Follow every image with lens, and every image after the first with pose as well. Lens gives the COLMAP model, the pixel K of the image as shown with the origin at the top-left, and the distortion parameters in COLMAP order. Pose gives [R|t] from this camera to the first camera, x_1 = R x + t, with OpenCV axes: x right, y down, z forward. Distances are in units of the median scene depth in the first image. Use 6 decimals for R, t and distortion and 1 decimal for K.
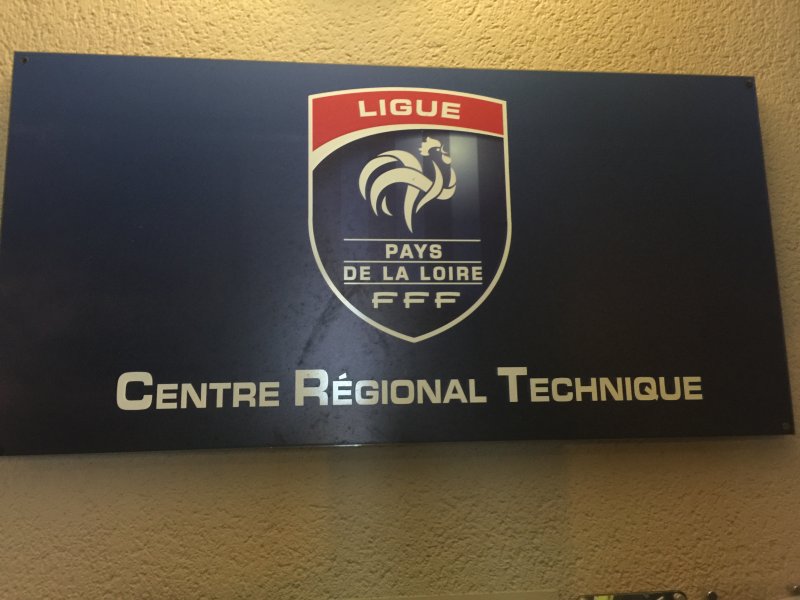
lens RADIAL K [[678.7, 0, 399.8], [0, 678.7, 299.0], [0, 0, 1]] dist [0.060803, -0.059035]
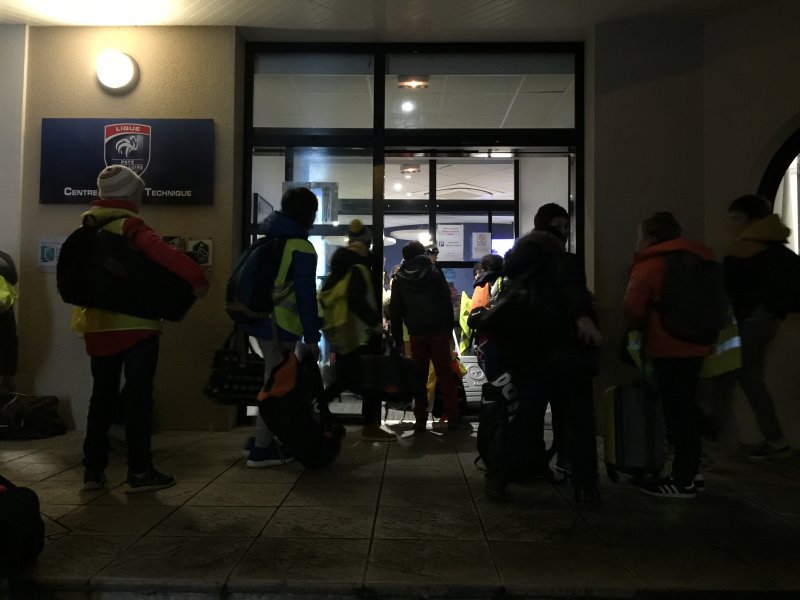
lens RADIAL K [[678.7, 0, 399.6], [0, 678.7, 299.4], [0, 0, 1]] dist [0.060803, -0.059035]
pose [[0.991649, 0.019066, -0.127551, 2.358069], [-0.004236, 0.993294, 0.115541, 0.295041], [0.128898, -0.114035, 0.985079, -3.271766]]
